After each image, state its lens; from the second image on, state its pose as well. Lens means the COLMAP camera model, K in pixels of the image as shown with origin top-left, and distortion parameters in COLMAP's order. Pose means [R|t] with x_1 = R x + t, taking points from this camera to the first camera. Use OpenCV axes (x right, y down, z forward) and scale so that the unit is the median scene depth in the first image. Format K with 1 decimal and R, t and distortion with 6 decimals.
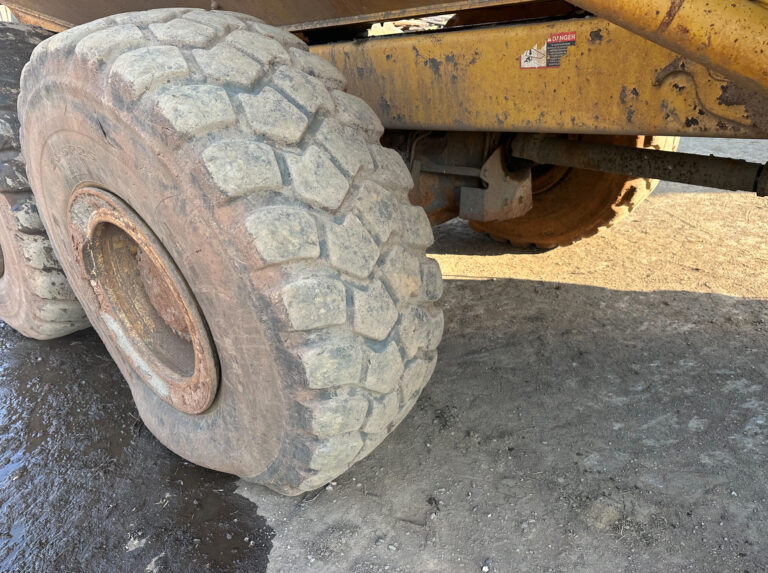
lens RADIAL K [[550.7, 0, 382.7], [0, 550.7, 294.3], [0, 0, 1]] dist [0.063398, -0.083832]
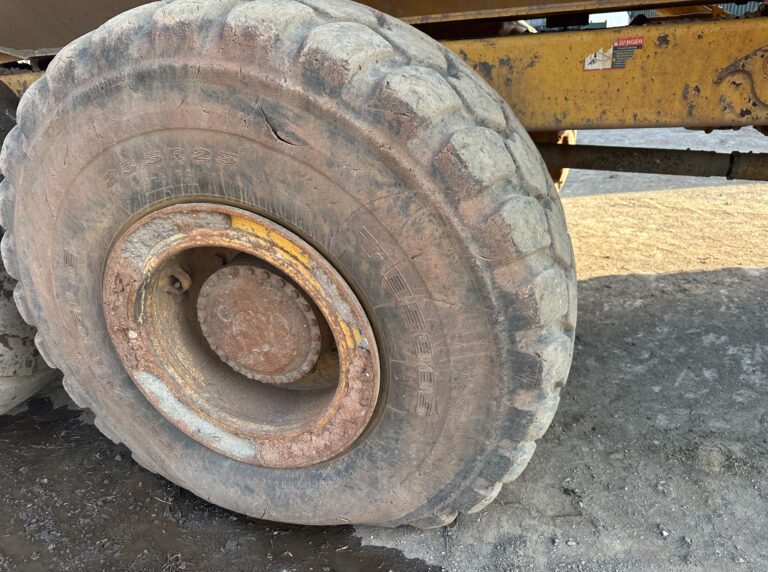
lens RADIAL K [[550.7, 0, 415.7], [0, 550.7, 299.0], [0, 0, 1]] dist [0.063398, -0.083832]
pose [[0.915275, -0.131518, 0.380756, -0.535926], [0.149065, 0.988684, -0.016824, 0.003423], [-0.374235, 0.072156, 0.924522, 0.156944]]
